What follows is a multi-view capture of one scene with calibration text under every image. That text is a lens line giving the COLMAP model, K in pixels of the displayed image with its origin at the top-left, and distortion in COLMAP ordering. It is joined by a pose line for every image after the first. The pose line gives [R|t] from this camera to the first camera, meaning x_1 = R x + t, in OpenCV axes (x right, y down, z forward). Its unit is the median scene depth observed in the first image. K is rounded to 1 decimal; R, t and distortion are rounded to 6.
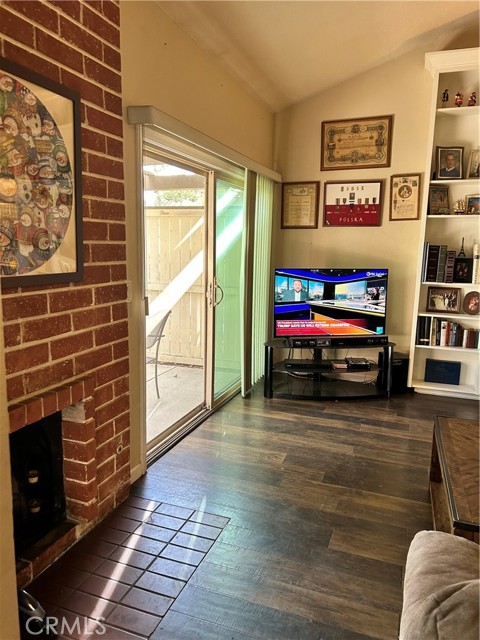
lens RADIAL K [[481.2, 0, 240.0], [0, 481.2, 320.0], [0, 0, 1]] dist [0.043011, -0.003941]
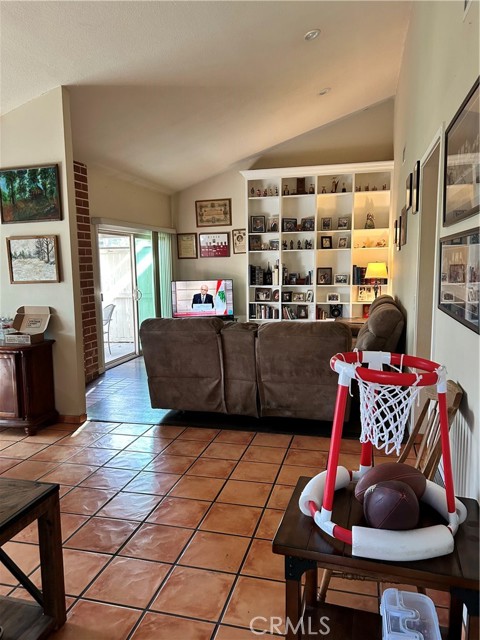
lens RADIAL K [[481.2, 0, 240.0], [0, 481.2, 320.0], [0, 0, 1]] dist [0.043011, -0.003941]
pose [[0.994540, -0.048148, 0.092581, 0.153334], [0.051836, 0.997938, -0.037846, 0.123801], [-0.090568, 0.042438, 0.994986, -0.854123]]
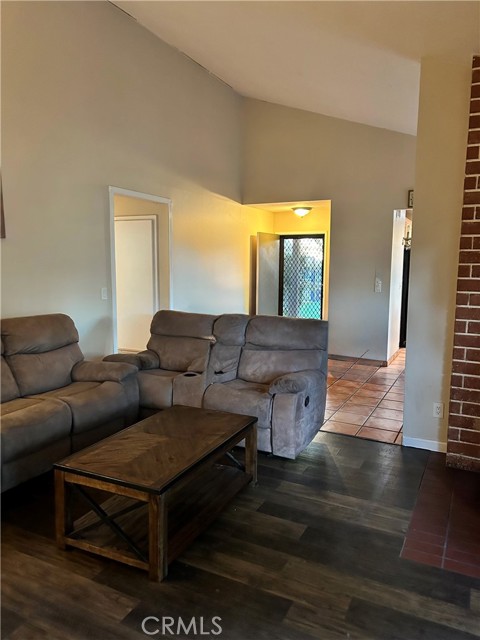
lens RADIAL K [[481.2, 0, 240.0], [0, 481.2, 320.0], [0, 0, 1]] dist [0.043011, -0.003941]
pose [[-0.992521, -0.040545, 0.115143, 0.169080], [-0.008765, 0.964467, 0.264058, -0.250749], [-0.121758, 0.261074, -0.957609, 1.506794]]
